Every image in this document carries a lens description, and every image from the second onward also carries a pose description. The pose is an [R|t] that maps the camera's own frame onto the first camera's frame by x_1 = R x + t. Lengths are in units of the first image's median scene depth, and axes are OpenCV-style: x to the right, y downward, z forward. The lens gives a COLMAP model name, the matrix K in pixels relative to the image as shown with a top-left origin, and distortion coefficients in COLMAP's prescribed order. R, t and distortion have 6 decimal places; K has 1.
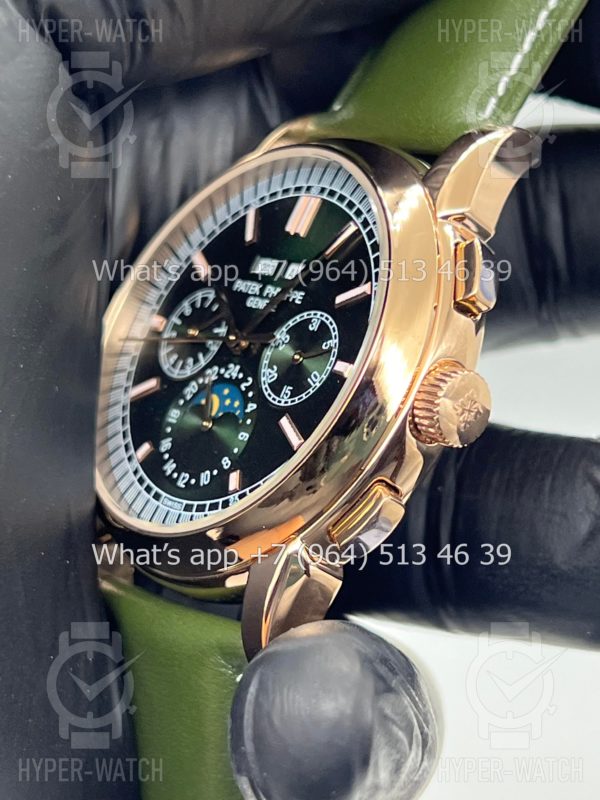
lens RADIAL K [[1837.8, 0, 300.0], [0, 1837.8, 400.0], [0, 0, 1]] dist [0.246785, -0.841720]
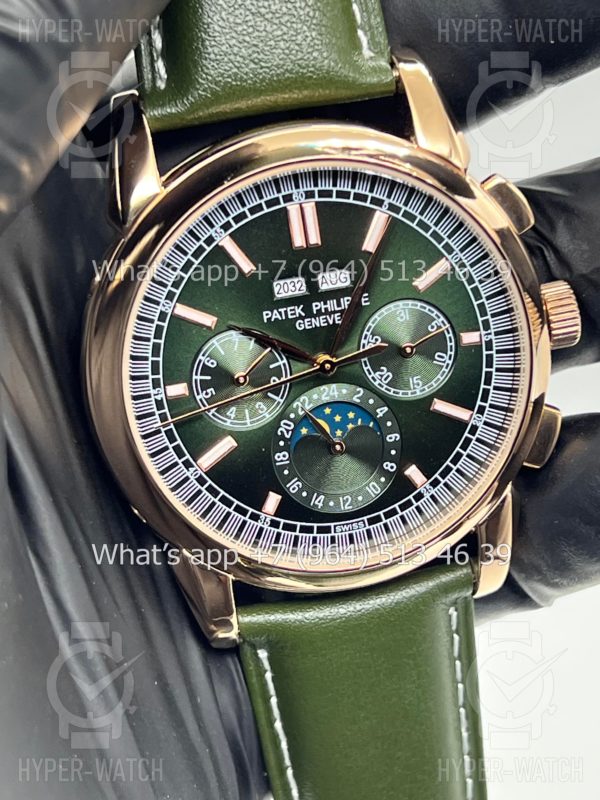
lens RADIAL K [[1837.8, 0, 300.0], [0, 1837.8, 400.0], [0, 0, 1]] dist [0.246785, -0.841720]
pose [[0.439159, -0.606826, 0.662497, -0.747895], [0.239338, 0.789785, 0.564763, -0.613235], [-0.865942, -0.089460, 0.492078, 0.514401]]
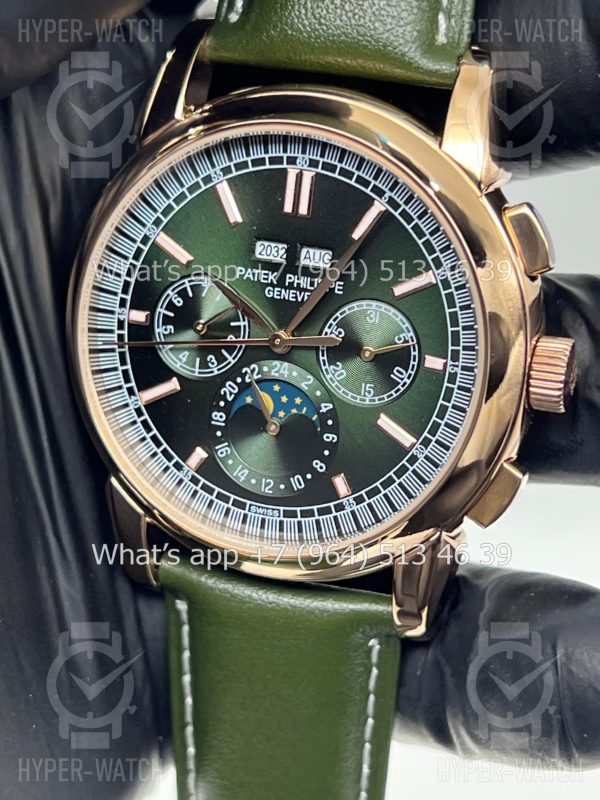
lens RADIAL K [[1837.8, 0, 300.0], [0, 1837.8, 400.0], [0, 0, 1]] dist [0.246785, -0.841720]
pose [[0.844623, -0.387830, 0.369052, -0.407440], [0.185607, 0.858727, 0.477637, -0.481455], [-0.502157, -0.334925, 0.797285, 0.204368]]
